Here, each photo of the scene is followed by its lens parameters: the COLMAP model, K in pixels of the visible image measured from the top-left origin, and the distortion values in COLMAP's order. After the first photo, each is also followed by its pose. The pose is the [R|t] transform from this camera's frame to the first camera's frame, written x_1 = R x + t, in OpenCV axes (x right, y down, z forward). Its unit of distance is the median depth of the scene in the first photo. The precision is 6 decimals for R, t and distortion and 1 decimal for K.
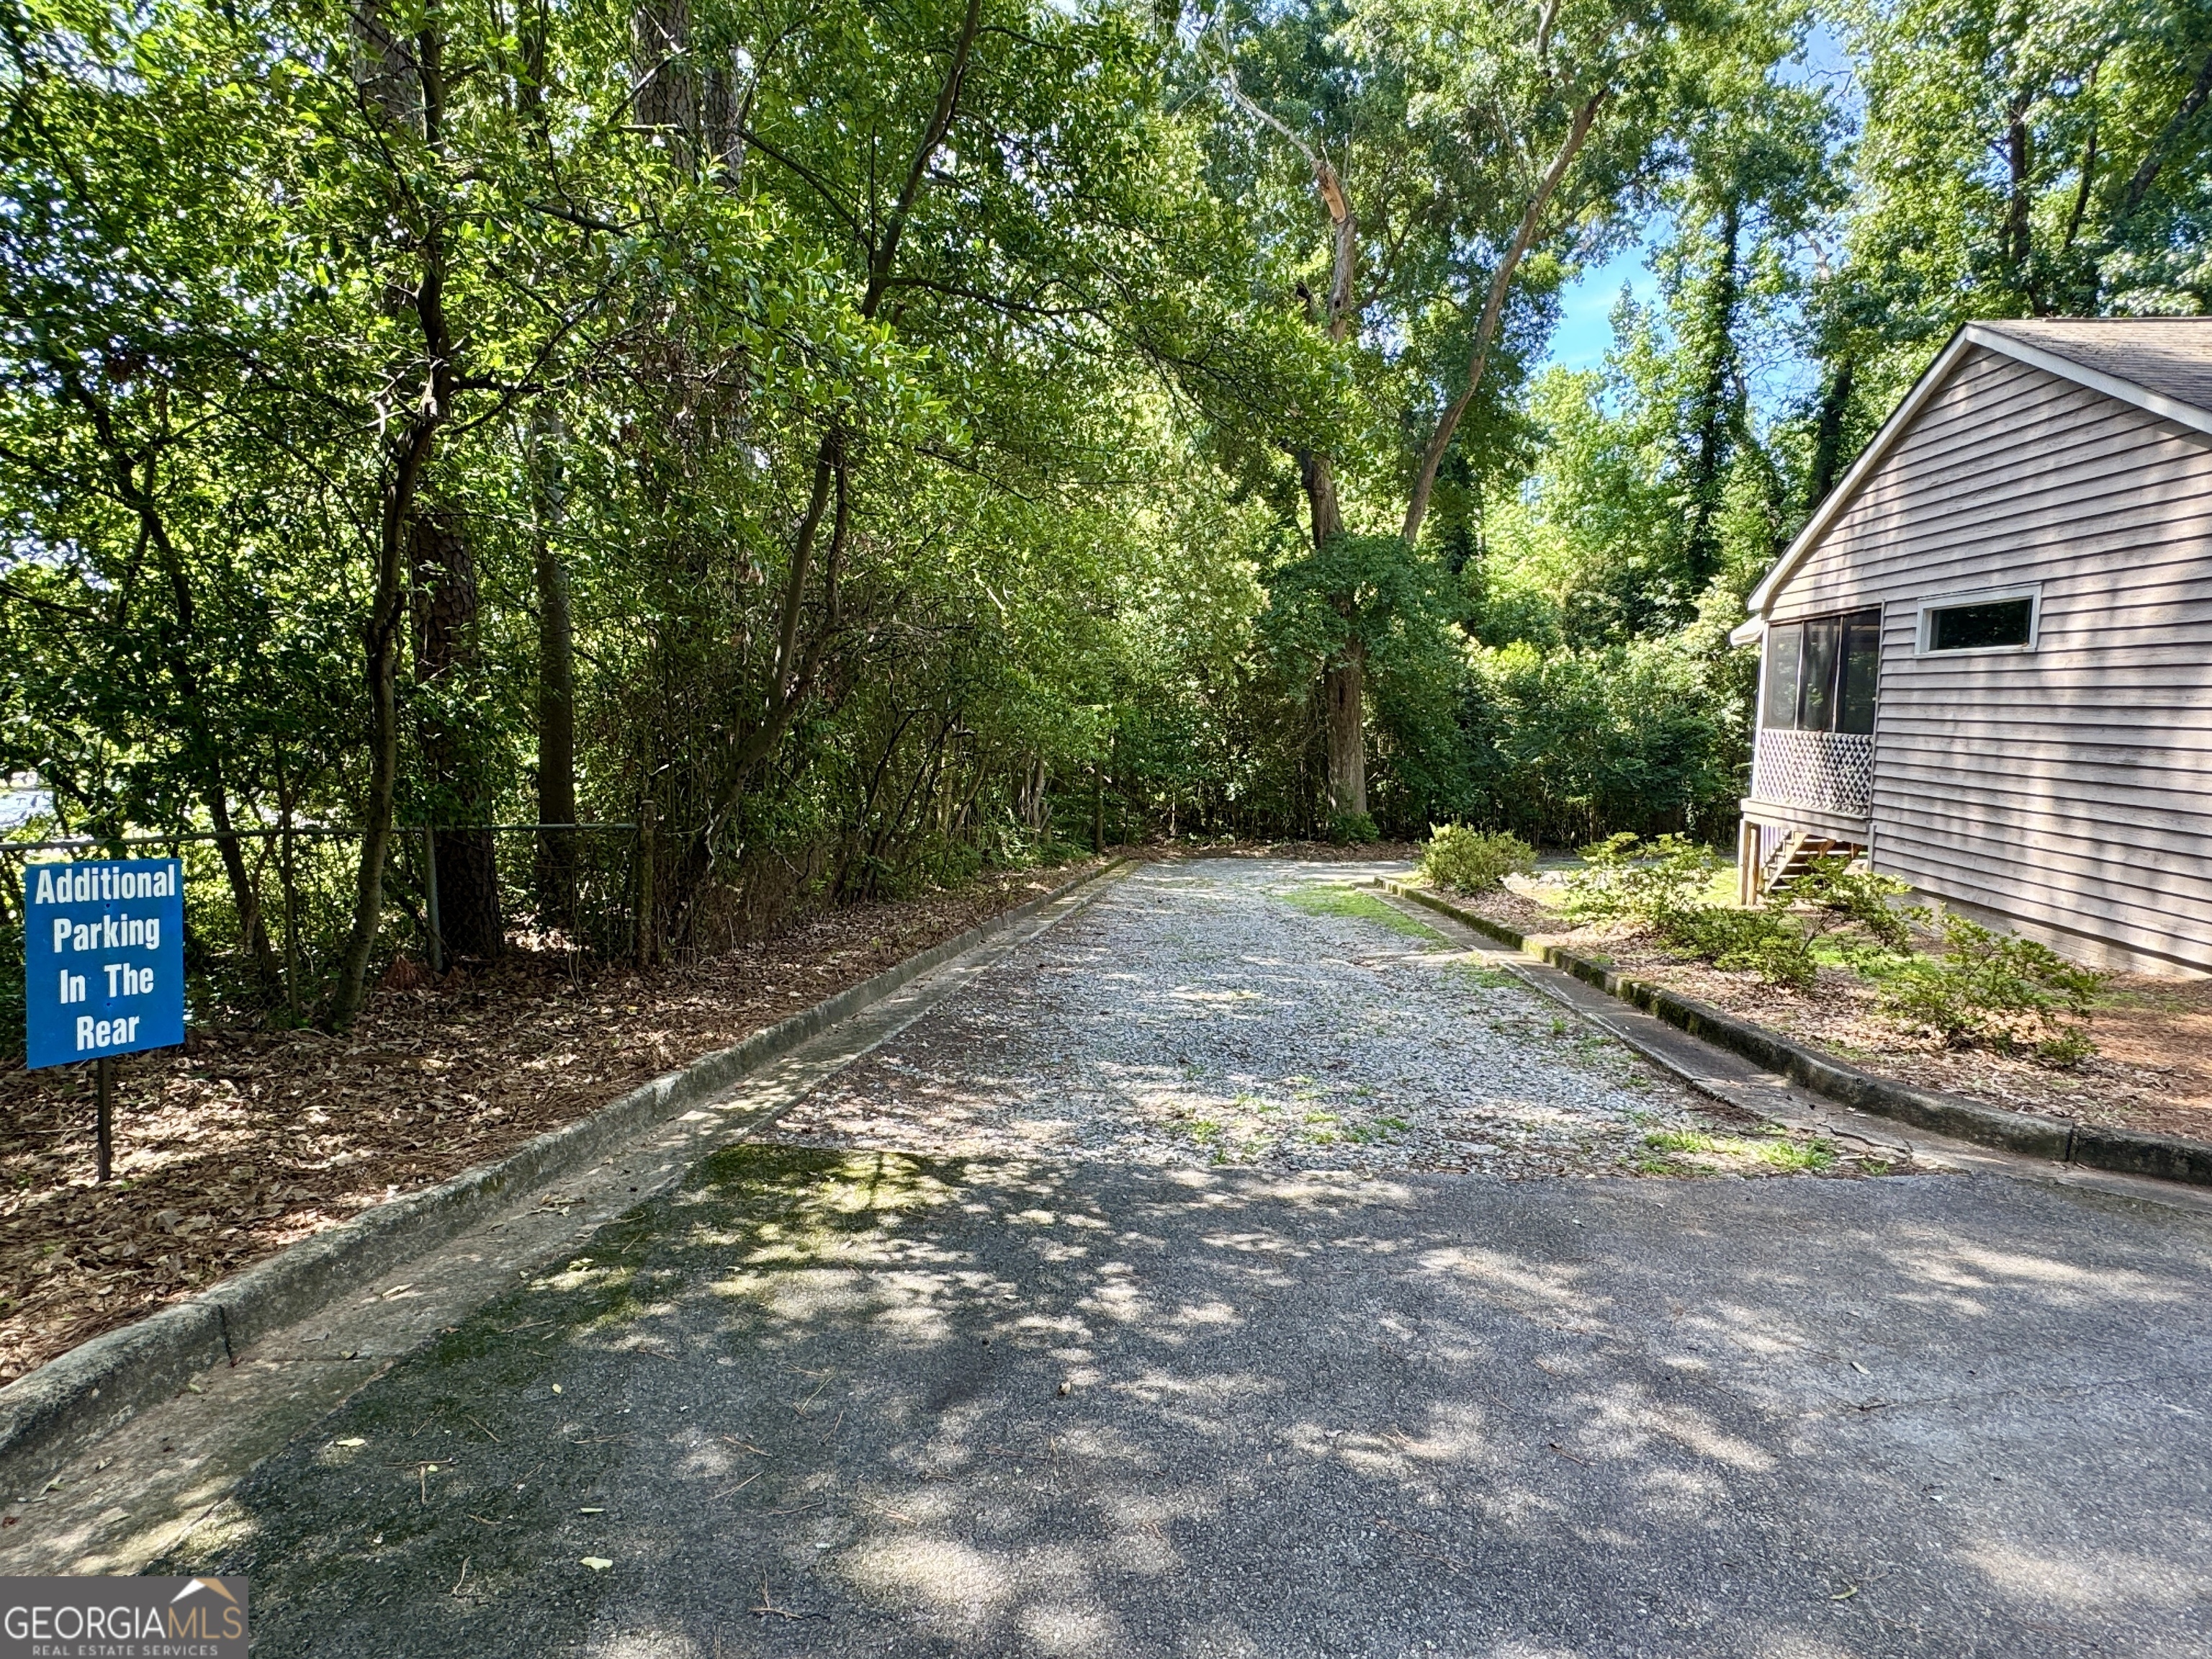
lens RADIAL K [[1250.8, 0, 1106.0], [0, 1250.8, 829.5], [0, 0, 1]] dist [-0.002921, -0.000114]
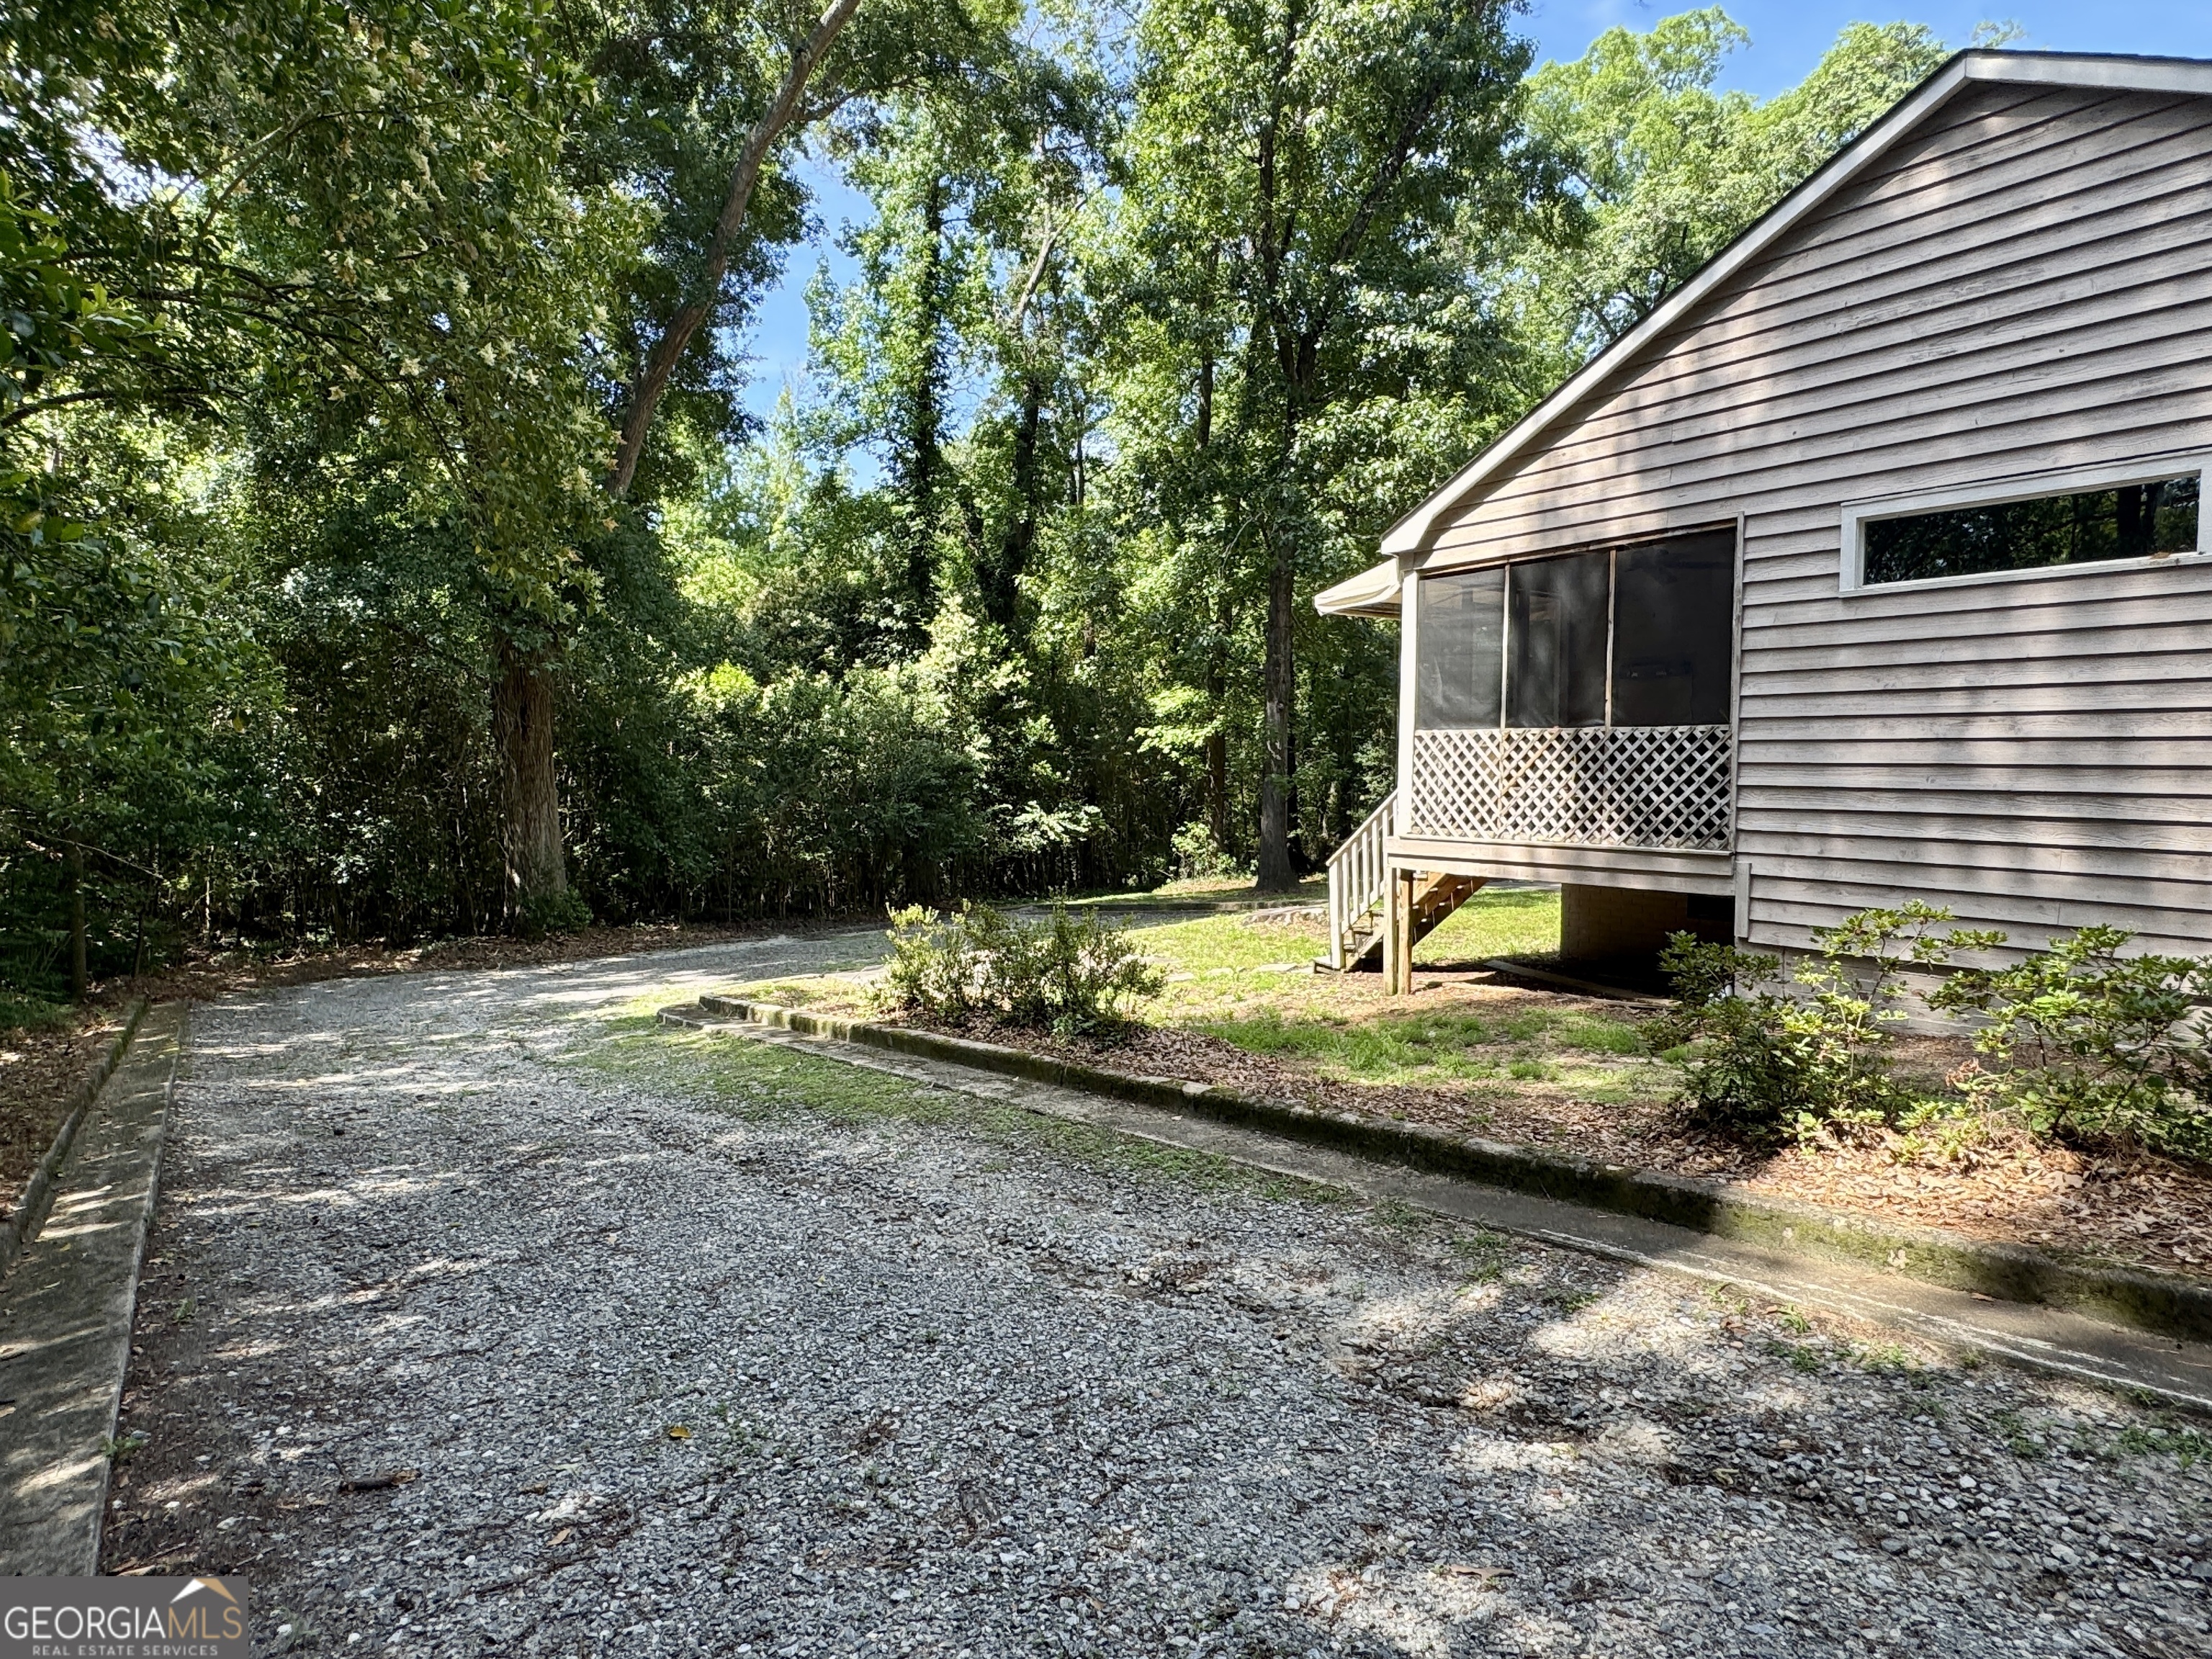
lens RADIAL K [[1250.8, 0, 1106.0], [0, 1250.8, 829.5], [0, 0, 1]] dist [-0.002921, -0.000114]
pose [[0.755332, -0.034972, 0.654409, -0.026214], [0.065615, 0.997593, -0.022422, -0.014963], [-0.652050, 0.059875, 0.755808, 0.385865]]
